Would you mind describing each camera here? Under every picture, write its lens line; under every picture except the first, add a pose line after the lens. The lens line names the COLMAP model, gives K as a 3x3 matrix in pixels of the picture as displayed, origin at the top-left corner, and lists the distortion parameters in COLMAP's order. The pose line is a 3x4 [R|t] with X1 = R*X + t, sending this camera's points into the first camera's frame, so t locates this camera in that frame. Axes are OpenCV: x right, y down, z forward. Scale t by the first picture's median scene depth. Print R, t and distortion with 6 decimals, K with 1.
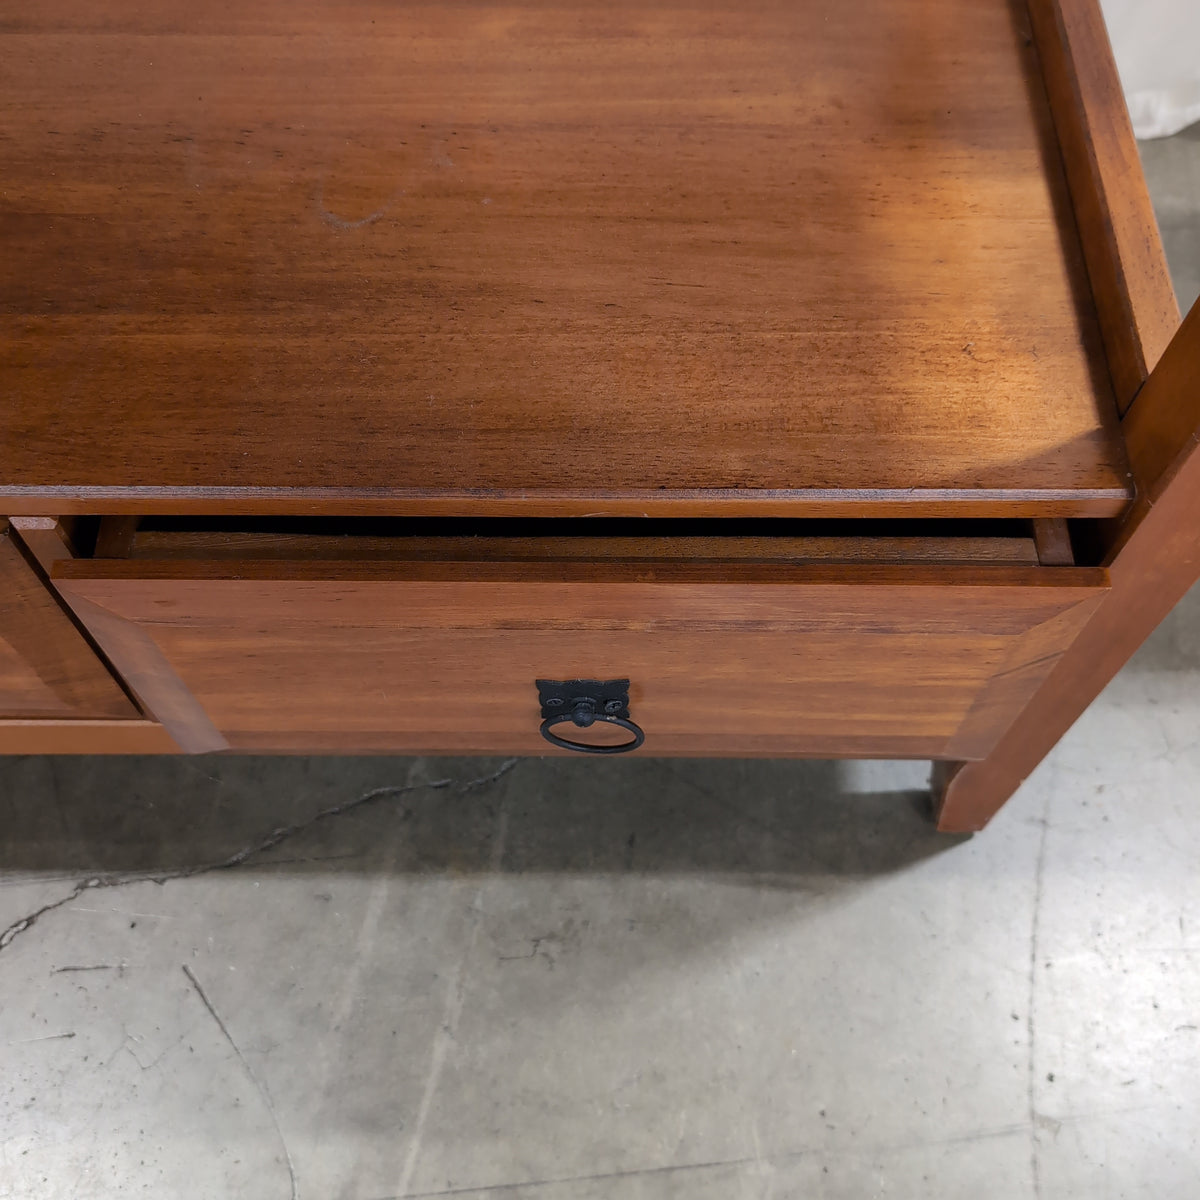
lens RADIAL K [[1315.0, 0, 602.8], [0, 1315.0, 608.6], [0, 0, 1]] dist [-0.017863, 0.000000]
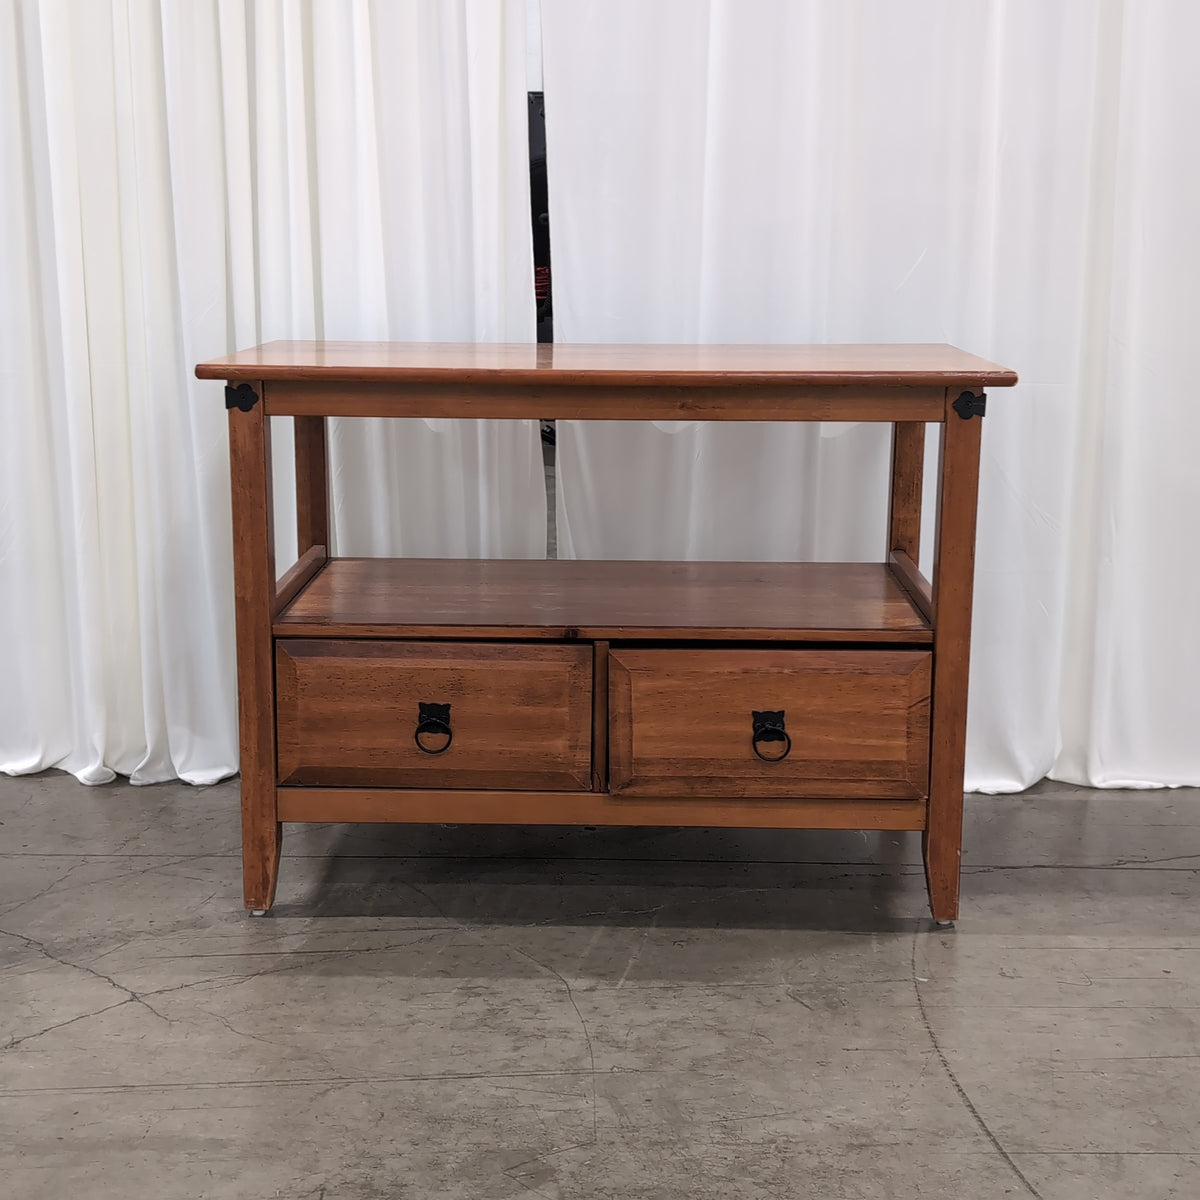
lens RADIAL K [[1793.9, 0, 603.9], [0, 1793.9, 597.8], [0, 0, 1]] dist [0.031466, 0.000000]
pose [[0.999679, -0.004613, -0.024911, -0.292930], [-0.016729, 0.618257, -0.785798, 3.169263], [0.019026, 0.785962, 0.617982, -1.748933]]
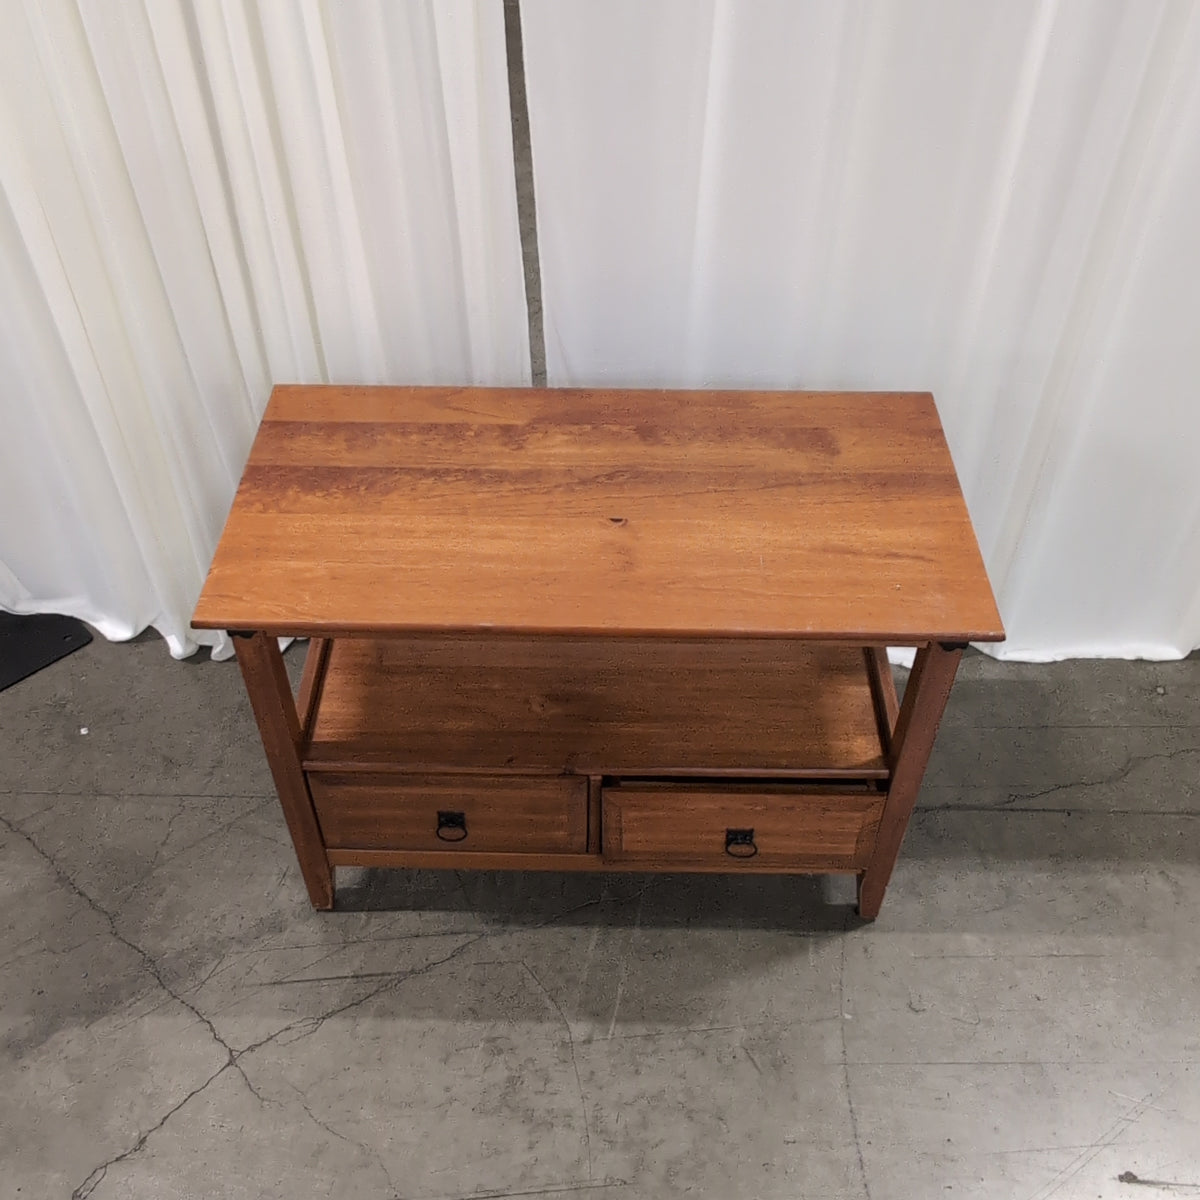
lens RADIAL K [[1183.3, 0, 600.4], [0, 1183.3, 595.2], [0, 0, 1]] dist [-0.003361, 0.000000]
pose [[0.999771, 0.006326, -0.020464, -0.329729], [-0.012430, 0.949425, -0.313748, 0.460323], [0.017445, 0.313930, 0.949286, -2.178323]]
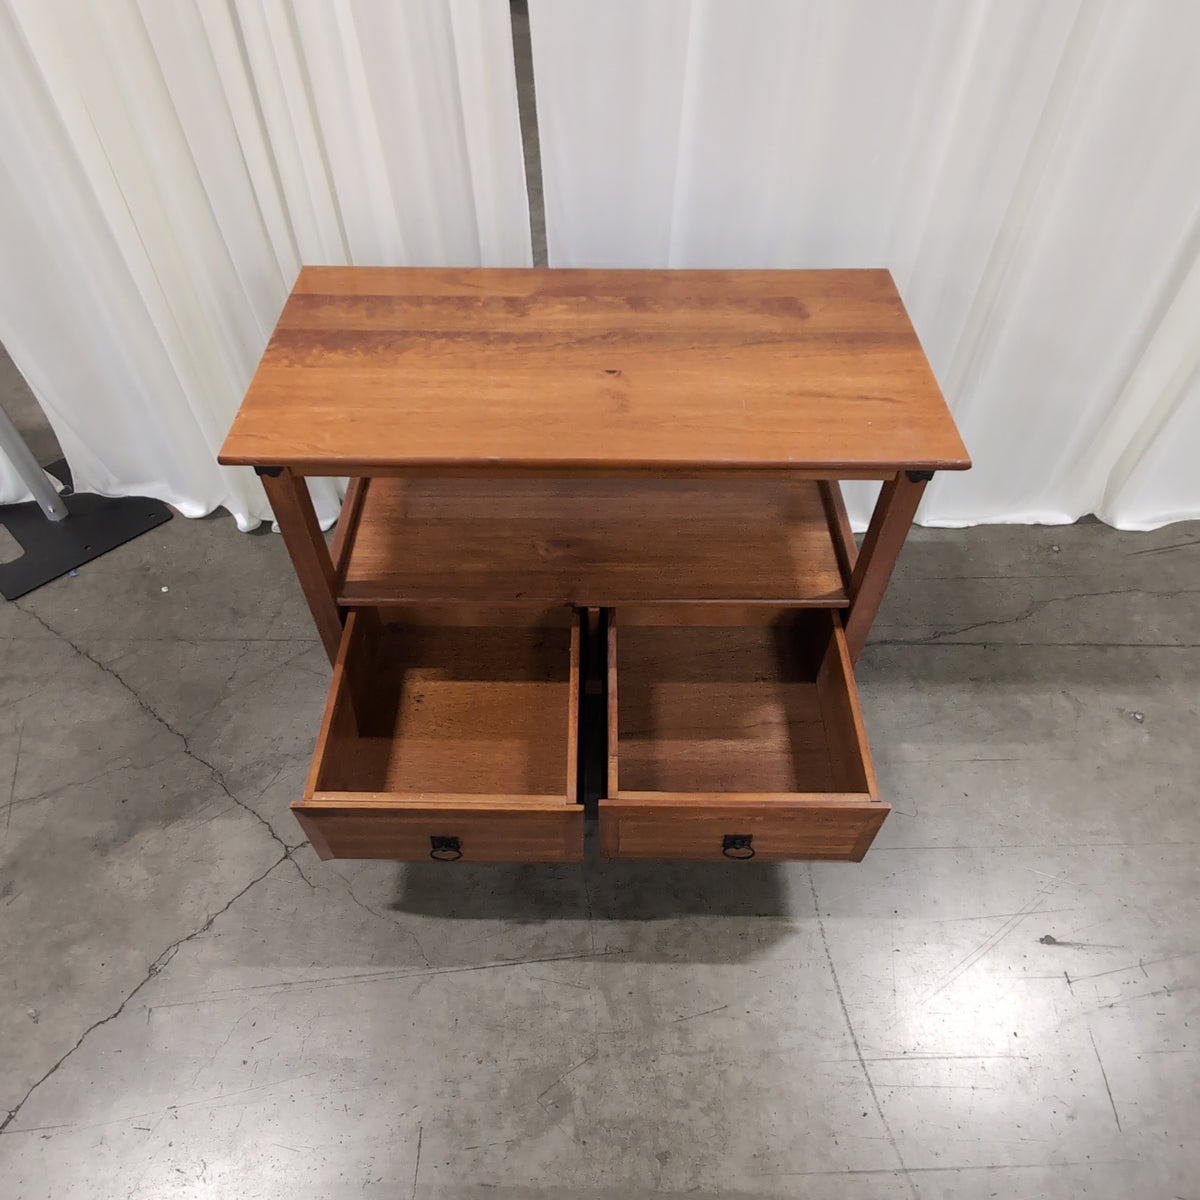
lens RADIAL K [[844.0, 0, 599.0], [0, 844.0, 593.7], [0, 0, 1]] dist [0.001080, -0.005185]
pose [[0.999959, -0.002770, -0.008644, -0.365977], [0.000596, 0.970294, -0.241929, 0.509471], [0.009058, 0.241914, 0.970255, -1.554072]]
